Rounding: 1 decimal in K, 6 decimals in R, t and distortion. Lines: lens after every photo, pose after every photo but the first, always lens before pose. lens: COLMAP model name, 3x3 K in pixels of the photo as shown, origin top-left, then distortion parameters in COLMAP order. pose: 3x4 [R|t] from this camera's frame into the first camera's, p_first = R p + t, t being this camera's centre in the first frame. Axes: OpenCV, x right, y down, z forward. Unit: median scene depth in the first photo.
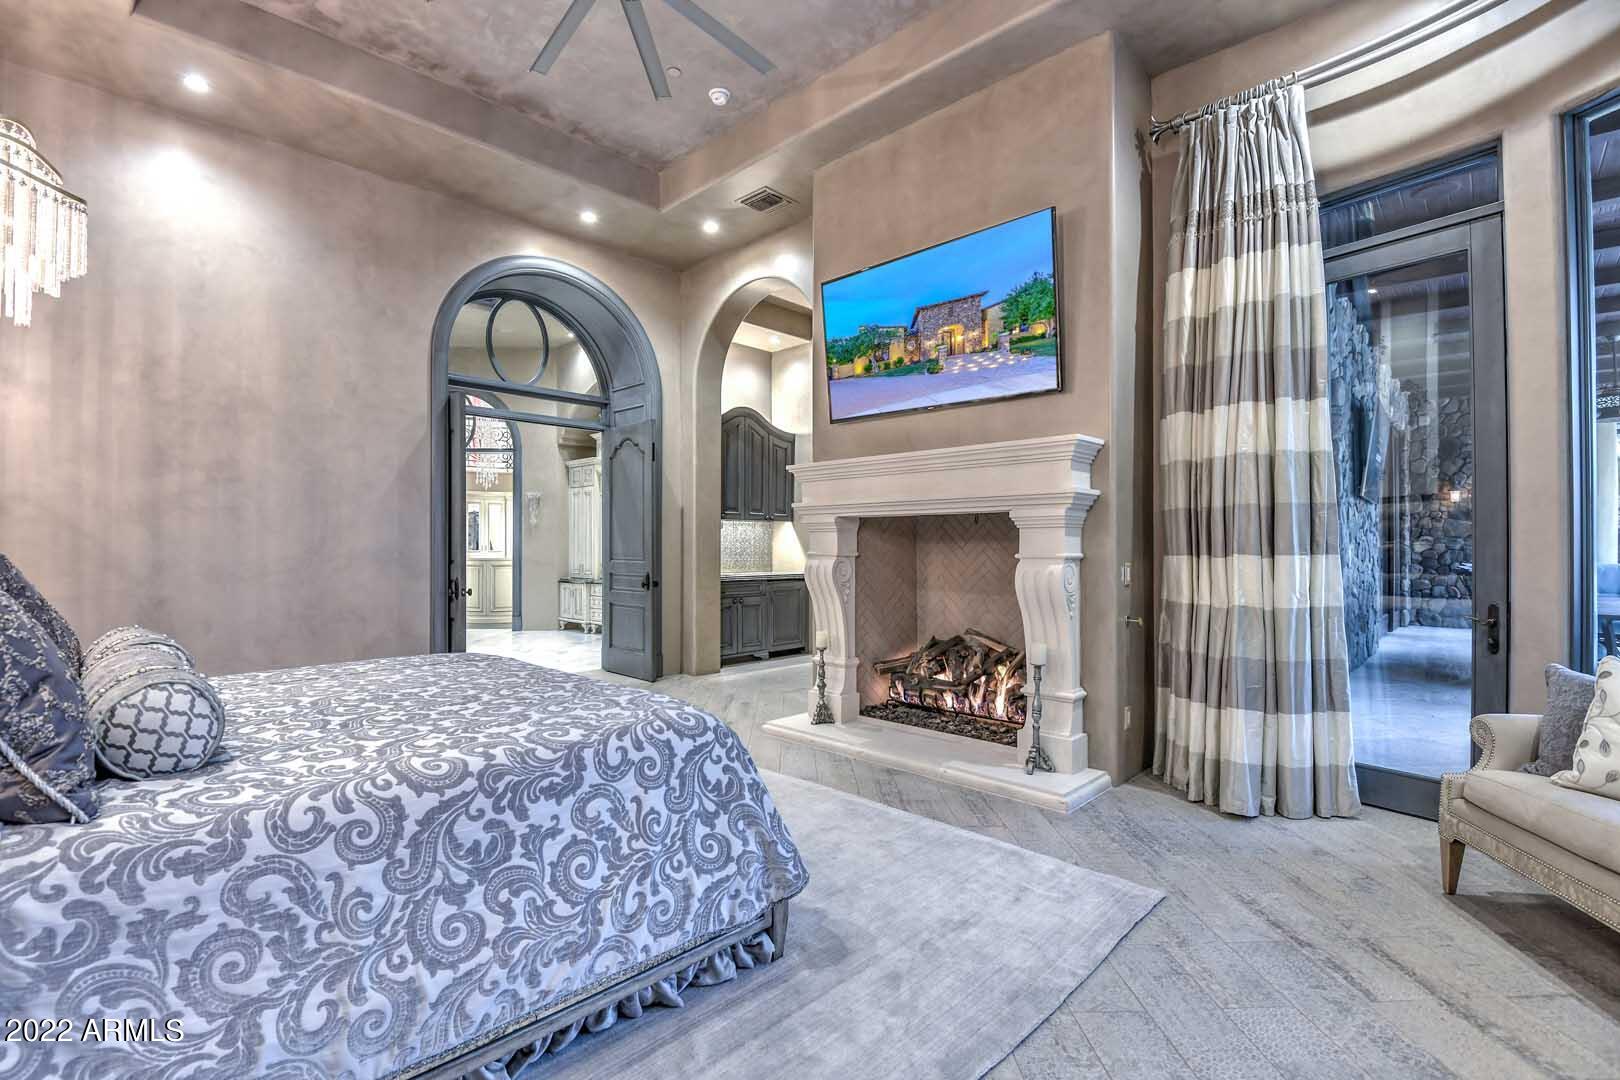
lens RADIAL K [[739.7, 0, 812.5], [0, 739.7, 549.0], [0, 0, 1]] dist [-0.018412, -0.006373]
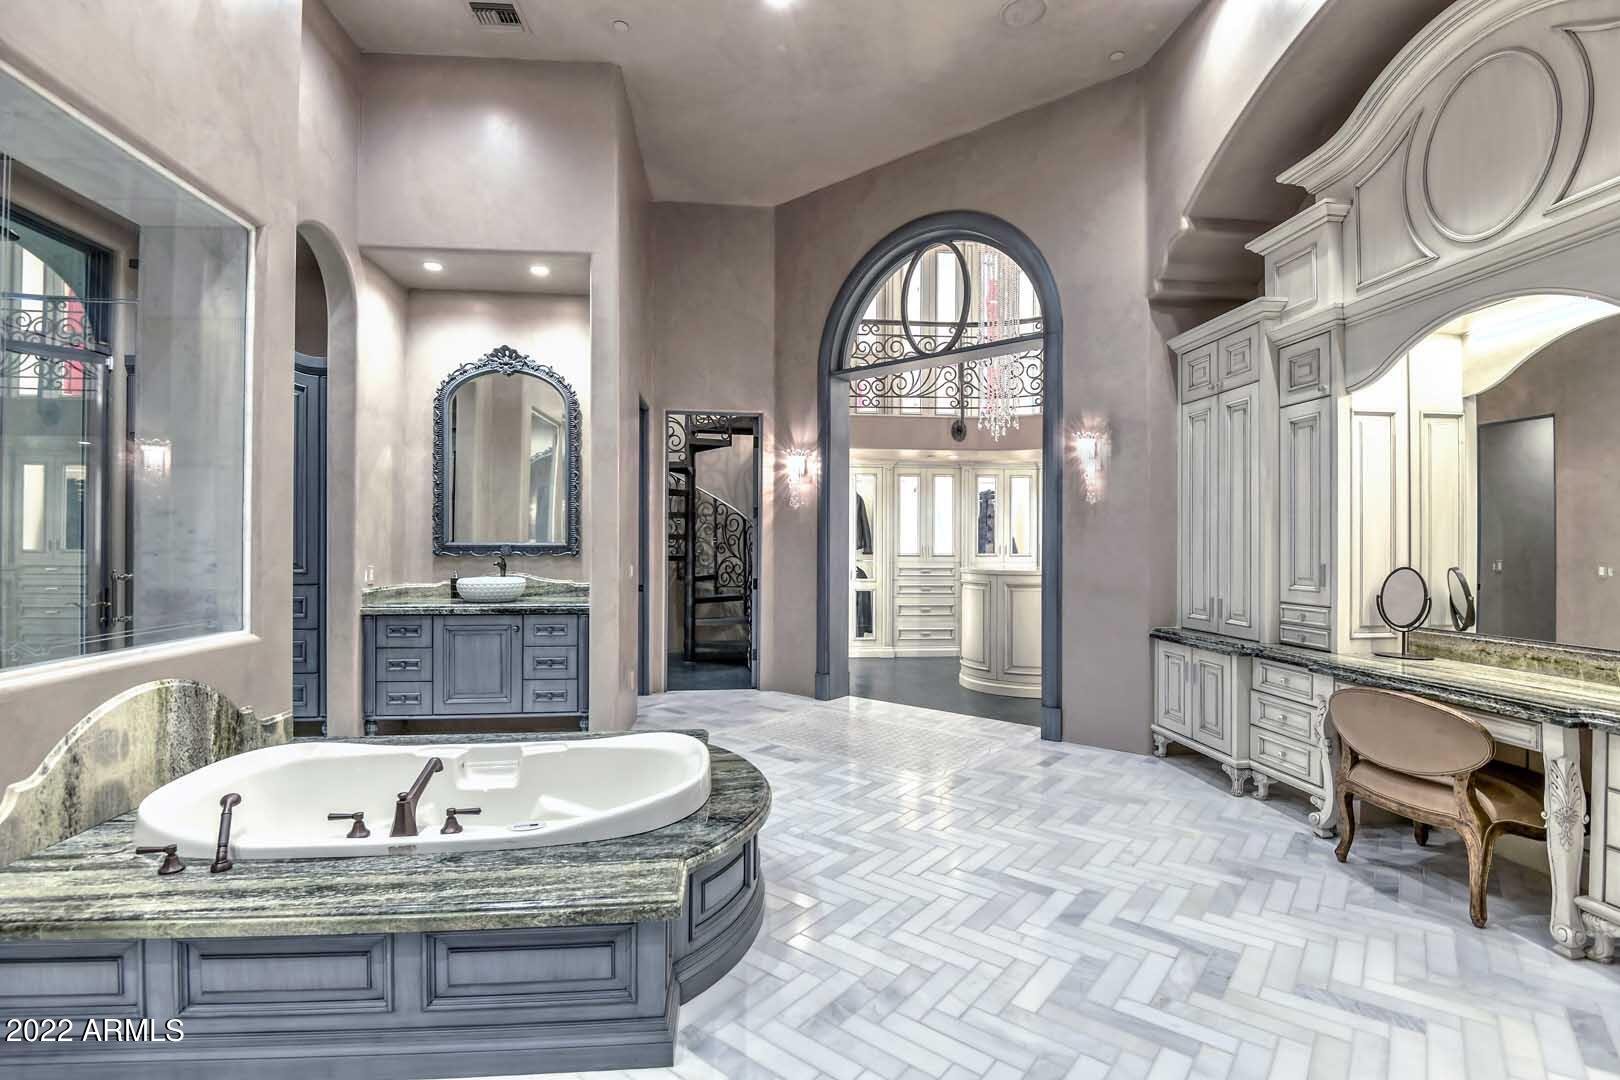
lens RADIAL K [[739.7, 0, 815.2], [0, 739.7, 551.4], [0, 0, 1]] dist [-0.018412, -0.006373]
pose [[0.773037, 0.005129, -0.634341, -0.228863], [-0.004211, 0.999987, 0.002954, -0.003018], [0.634348, 0.000388, 0.773048, 0.566339]]
